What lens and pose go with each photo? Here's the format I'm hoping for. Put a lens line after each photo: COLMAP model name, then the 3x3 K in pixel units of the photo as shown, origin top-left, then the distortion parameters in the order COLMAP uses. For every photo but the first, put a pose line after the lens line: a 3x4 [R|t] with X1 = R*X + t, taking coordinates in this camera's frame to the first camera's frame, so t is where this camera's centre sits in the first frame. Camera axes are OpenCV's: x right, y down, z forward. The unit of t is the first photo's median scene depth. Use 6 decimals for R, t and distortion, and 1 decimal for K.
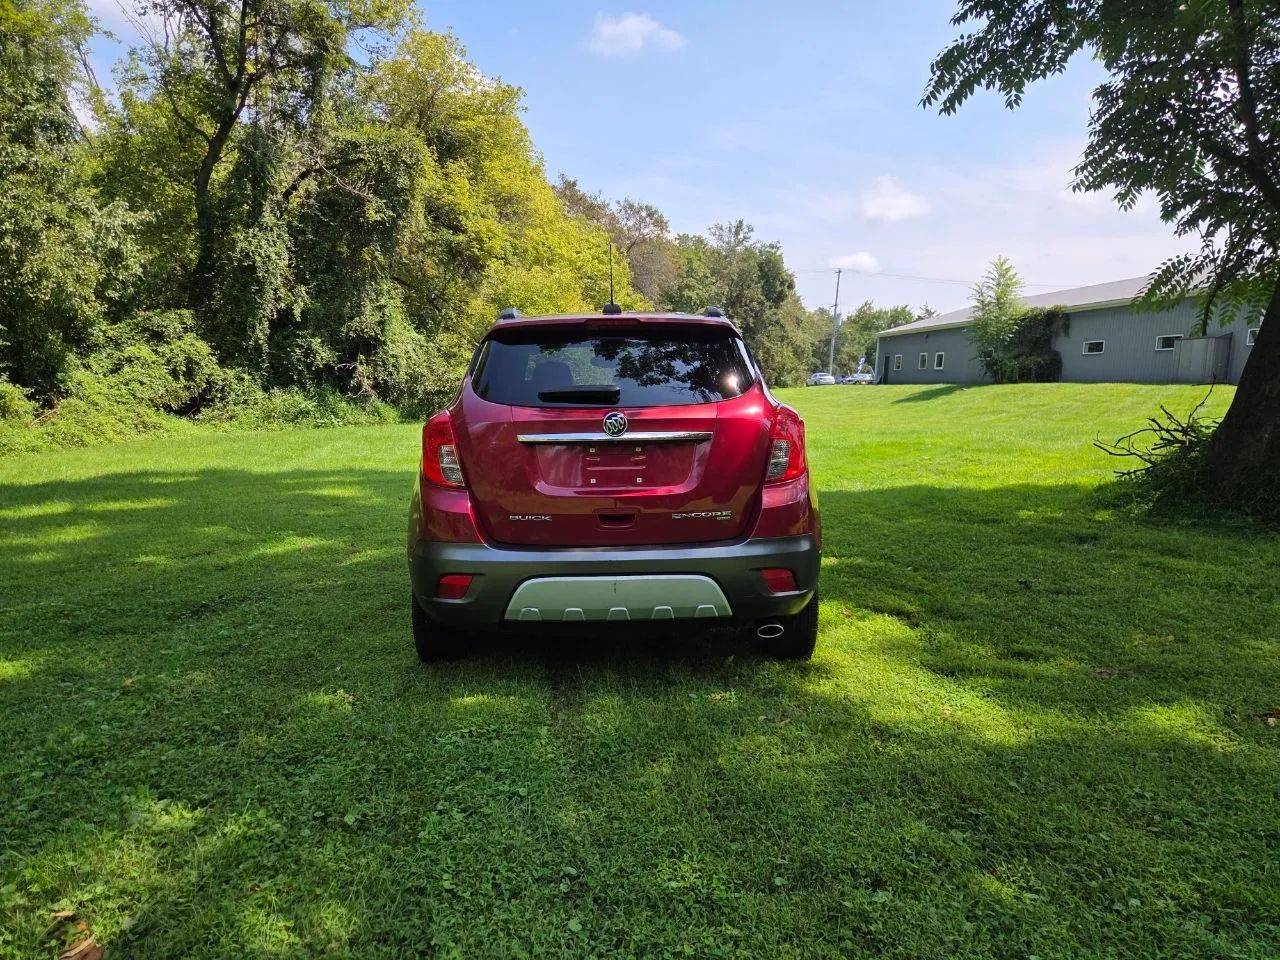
lens RADIAL K [[846.4, 0, 632.3], [0, 846.4, 486.2], [0, 0, 1]] dist [0.060836, -0.050109]
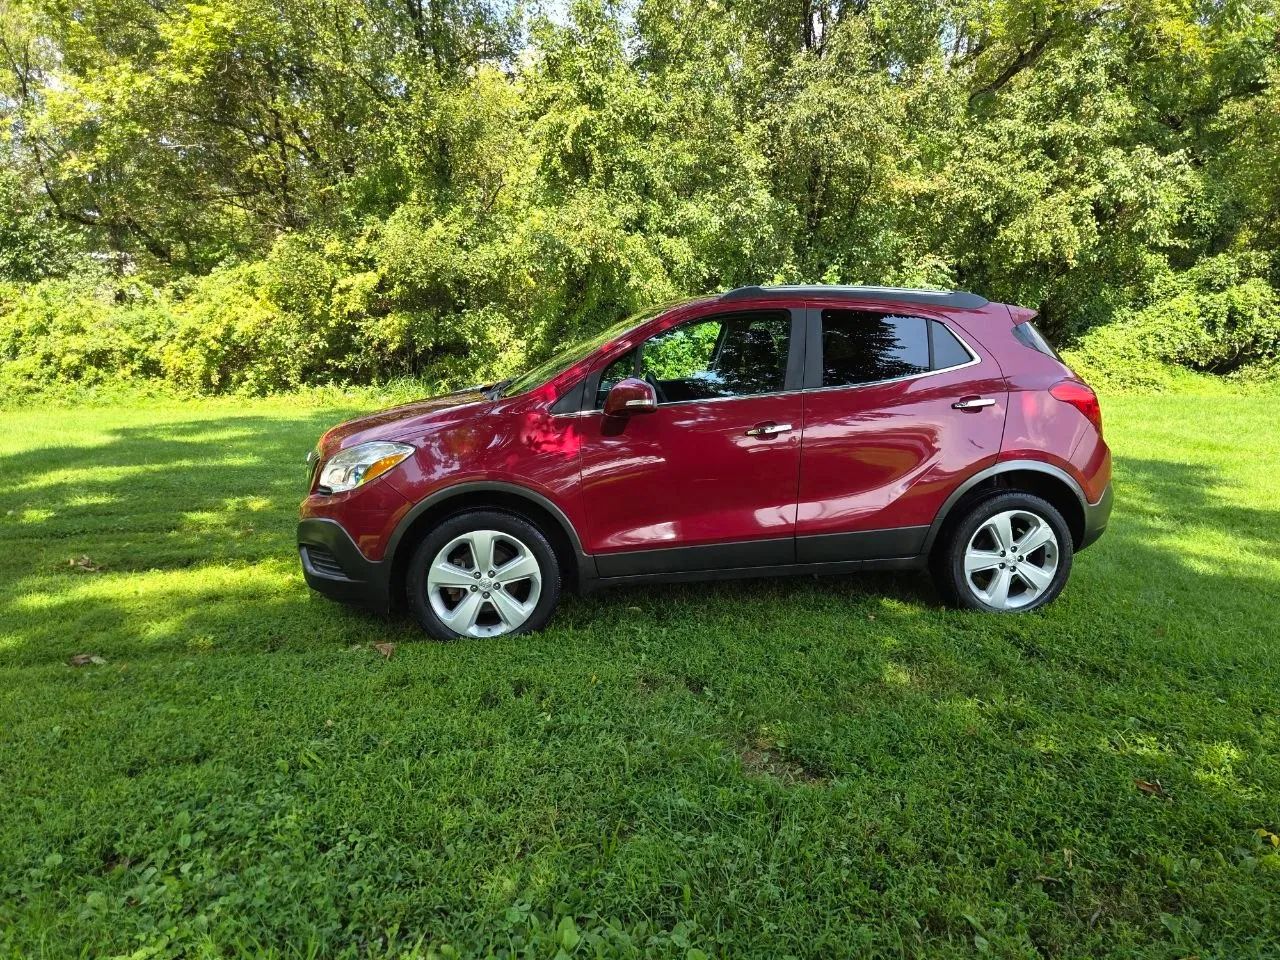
lens RADIAL K [[846.4, 0, 640.7], [0, 846.4, 489.0], [0, 0, 1]] dist [0.060836, -0.050109]
pose [[0.113824, 0.187163, -0.975712, 0.291951], [-0.121409, 0.977354, 0.173315, -0.043672], [0.986055, 0.098733, 0.133969, 0.278587]]
